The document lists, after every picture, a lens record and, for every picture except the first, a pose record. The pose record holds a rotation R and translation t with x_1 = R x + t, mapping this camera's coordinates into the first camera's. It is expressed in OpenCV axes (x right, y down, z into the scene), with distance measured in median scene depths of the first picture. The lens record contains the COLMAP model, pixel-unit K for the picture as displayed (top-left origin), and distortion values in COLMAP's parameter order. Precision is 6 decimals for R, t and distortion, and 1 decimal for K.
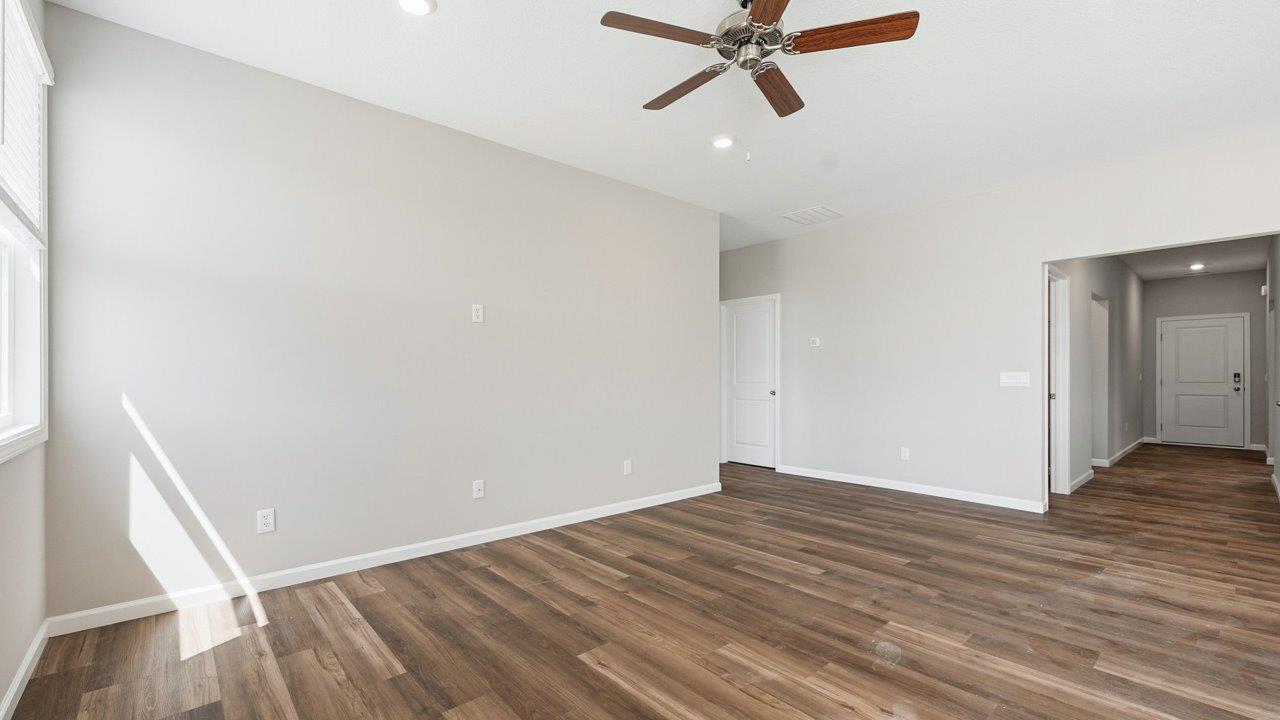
lens RADIAL K [[535.3, 0, 638.0], [0, 535.3, 375.8], [0, 0, 1]] dist [-0.000386, 0.000249]
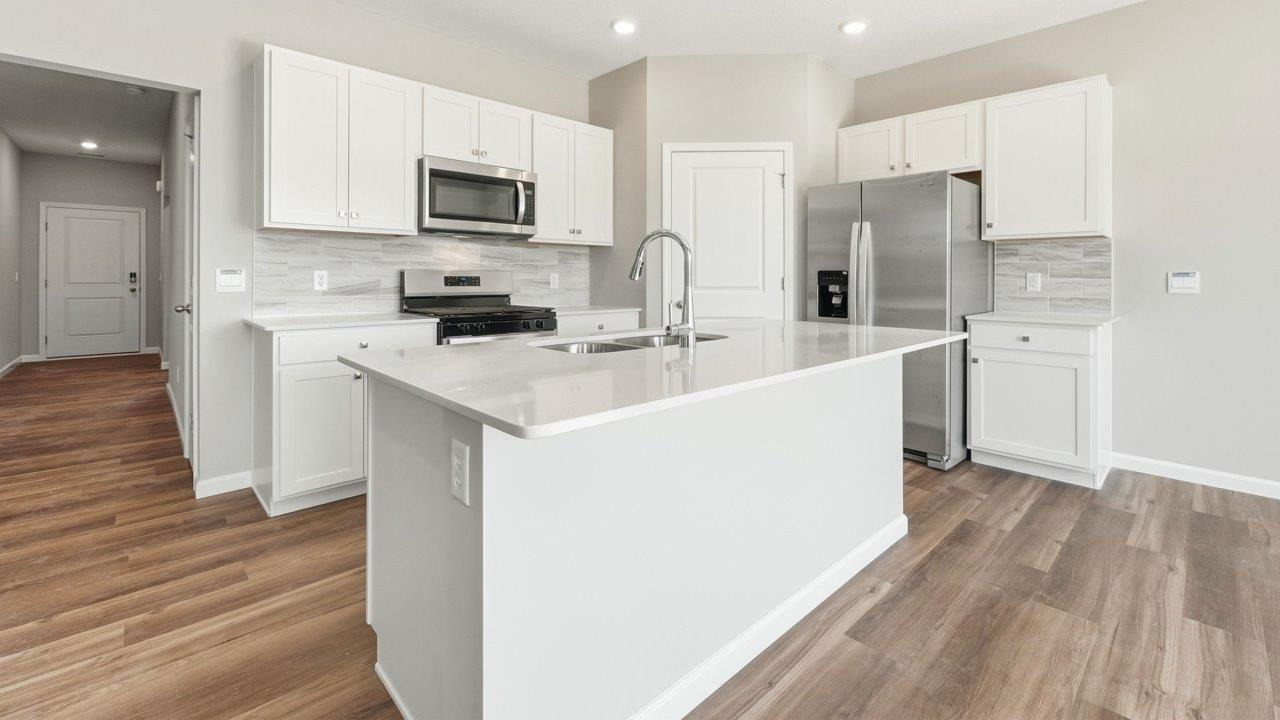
lens RADIAL K [[535.3, 0, 638.2], [0, 535.3, 280.6], [0, 0, 1]] dist [-0.000386, 0.000249]
pose [[-0.025701, -0.004295, 0.999660, 0.399671], [-0.004816, 0.999980, 0.004172, 0.001164], [-0.999658, -0.004708, -0.025721, 0.350781]]
